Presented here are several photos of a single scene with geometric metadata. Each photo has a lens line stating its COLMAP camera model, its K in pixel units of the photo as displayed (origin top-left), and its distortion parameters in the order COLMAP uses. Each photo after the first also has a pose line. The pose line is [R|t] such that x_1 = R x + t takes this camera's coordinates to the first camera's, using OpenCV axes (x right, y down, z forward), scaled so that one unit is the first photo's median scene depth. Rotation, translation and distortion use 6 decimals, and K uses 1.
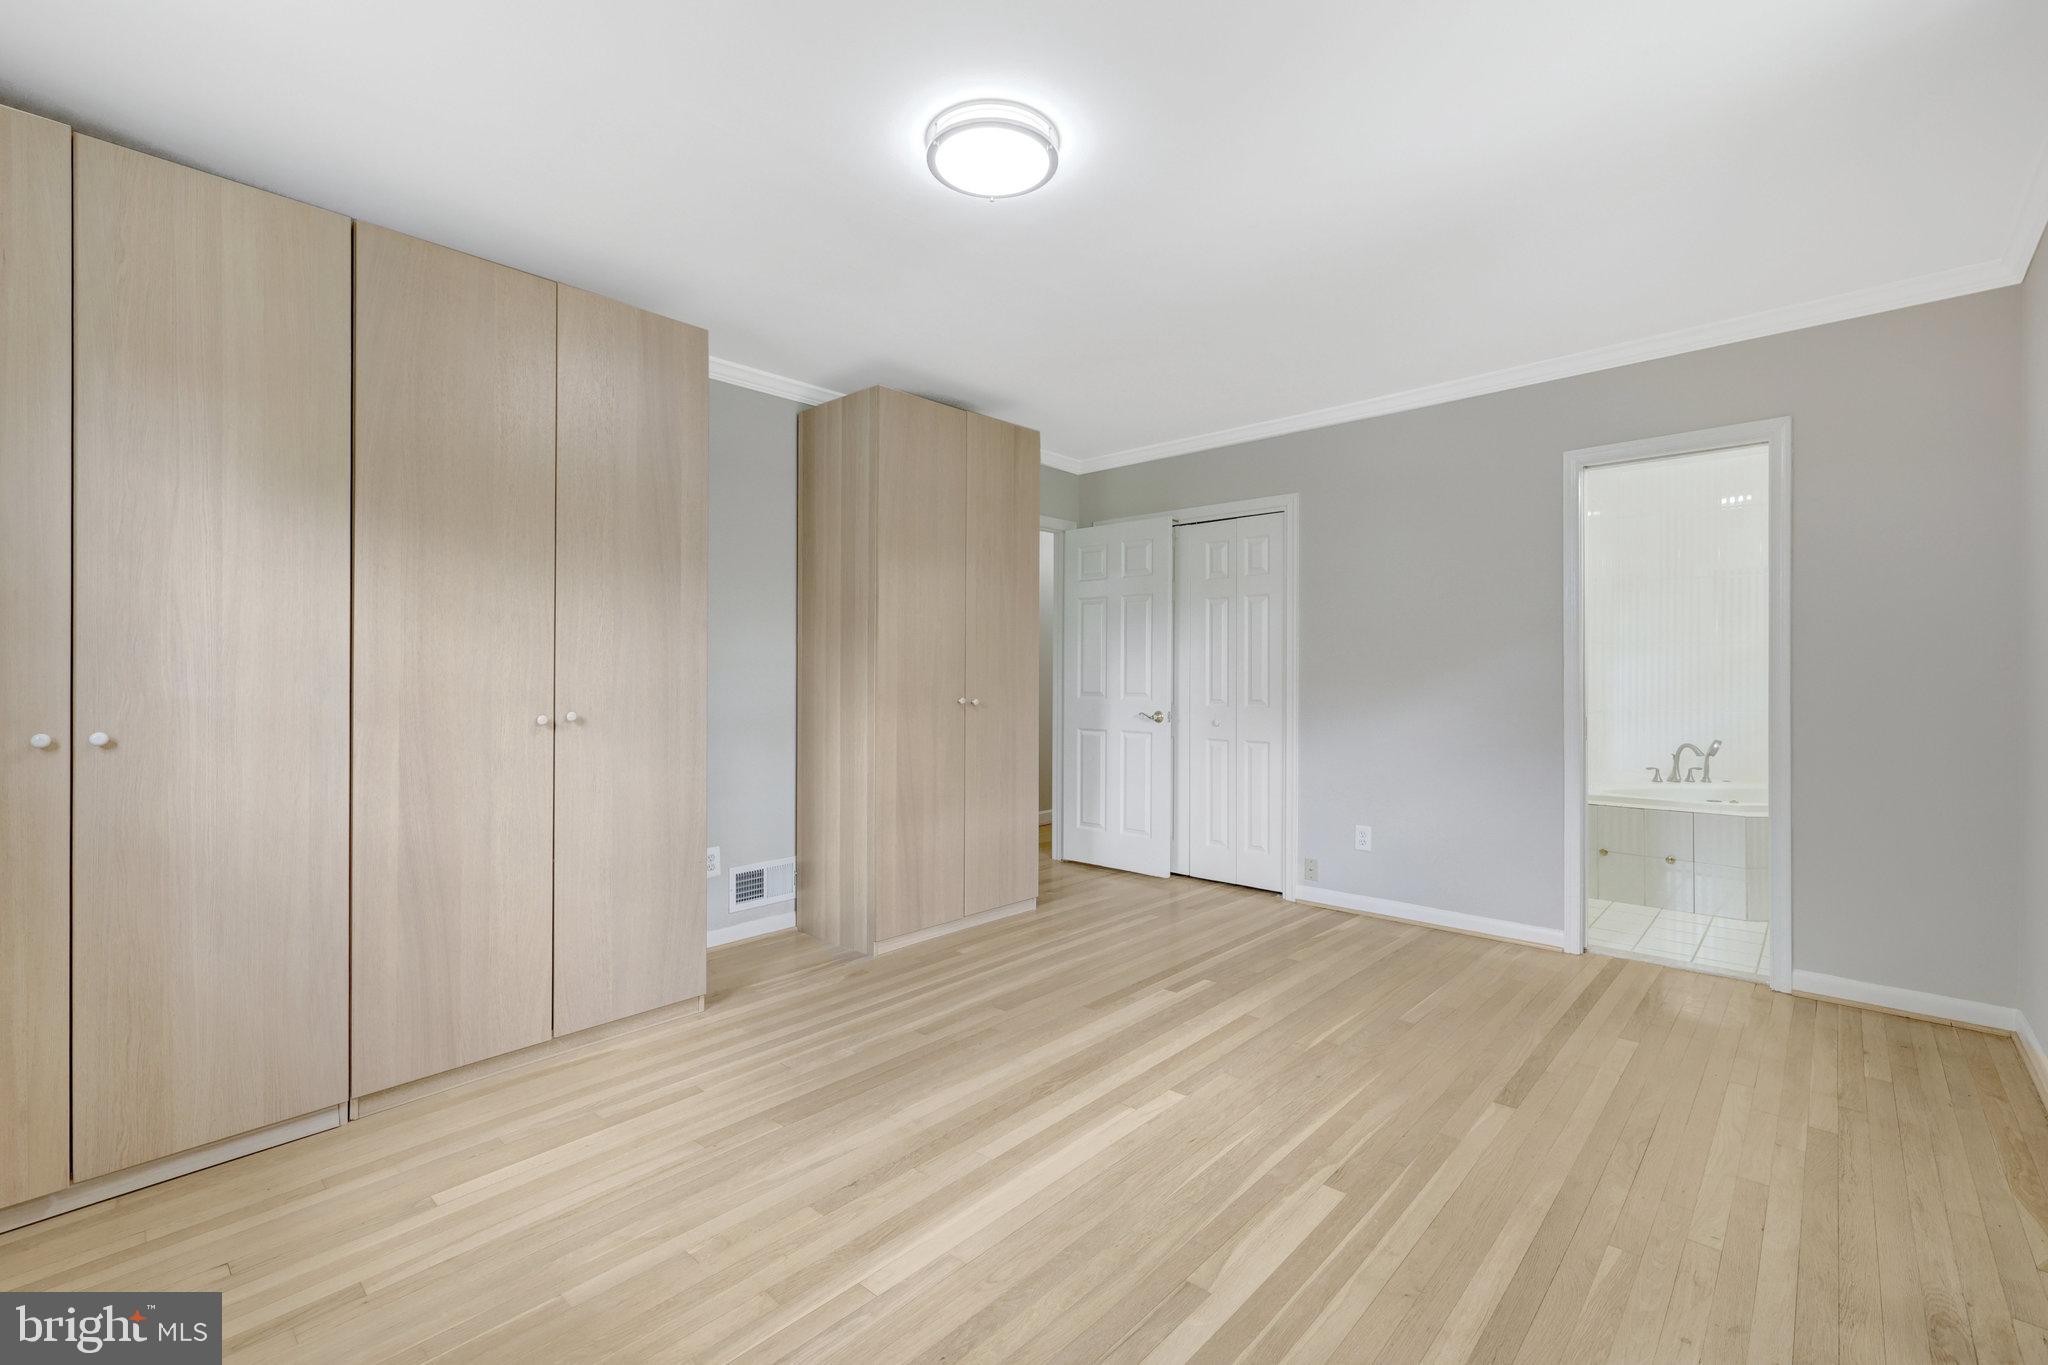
lens RADIAL K [[874.5, 0, 1027.7], [0, 874.5, 675.7], [0, 0, 1]] dist [-0.002685, -0.001065]
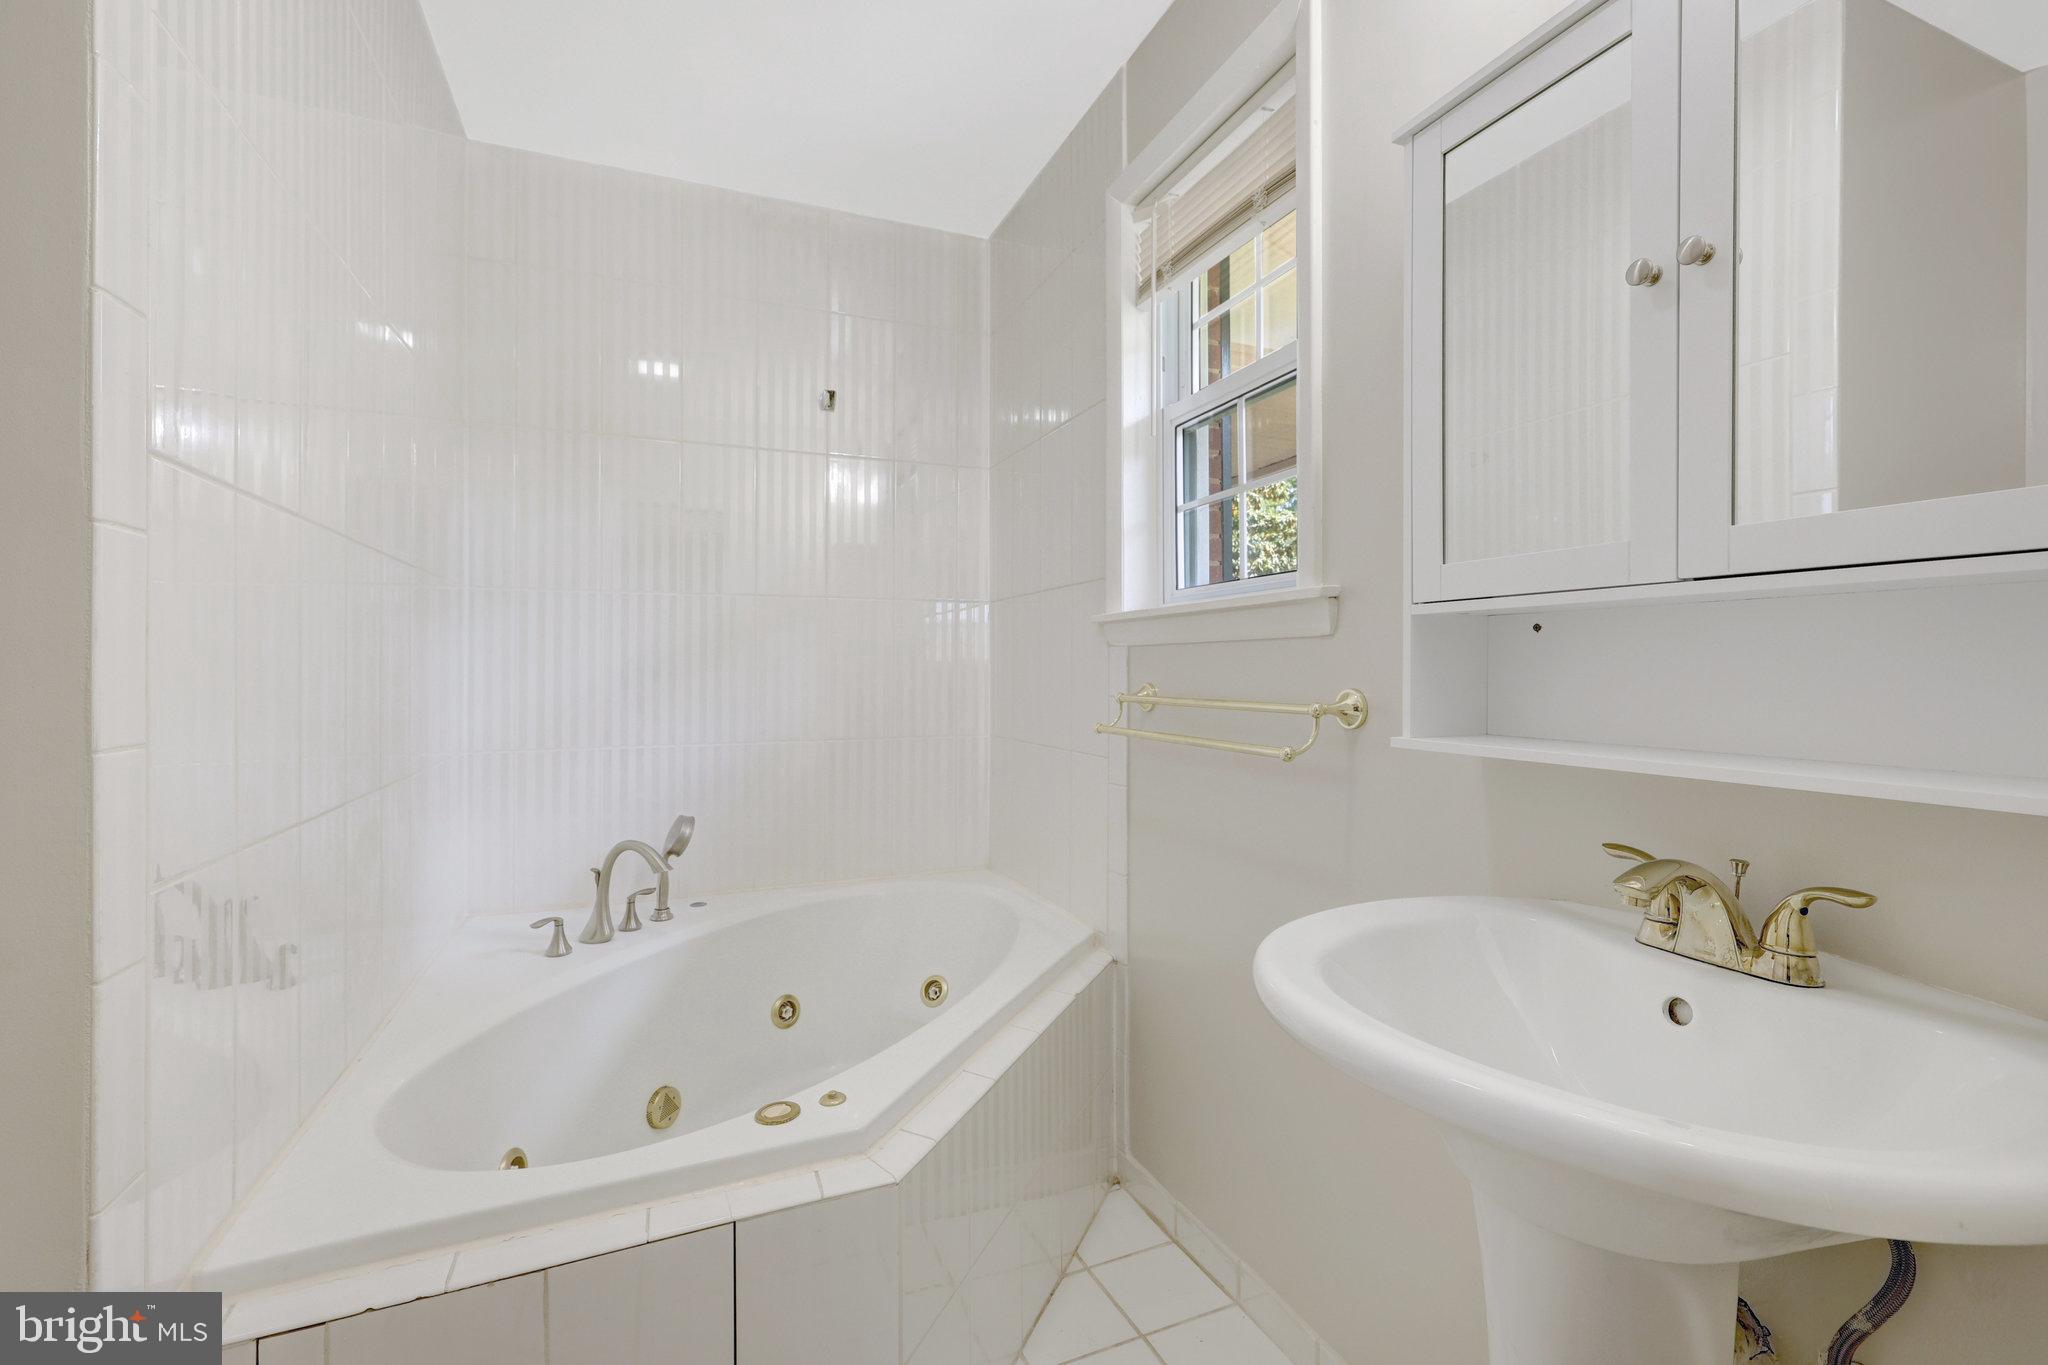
lens RADIAL K [[905.0, 0, 1031.2], [0, 905.0, 683.6], [0, 0, 1]] dist [0.001473, -0.000489]
pose [[0.412027, -0.000071, 0.911172, 0.457972], [0.002328, 0.999997, -0.000975, 0.010059], [-0.911169, 0.002523, 0.412025, 0.663667]]
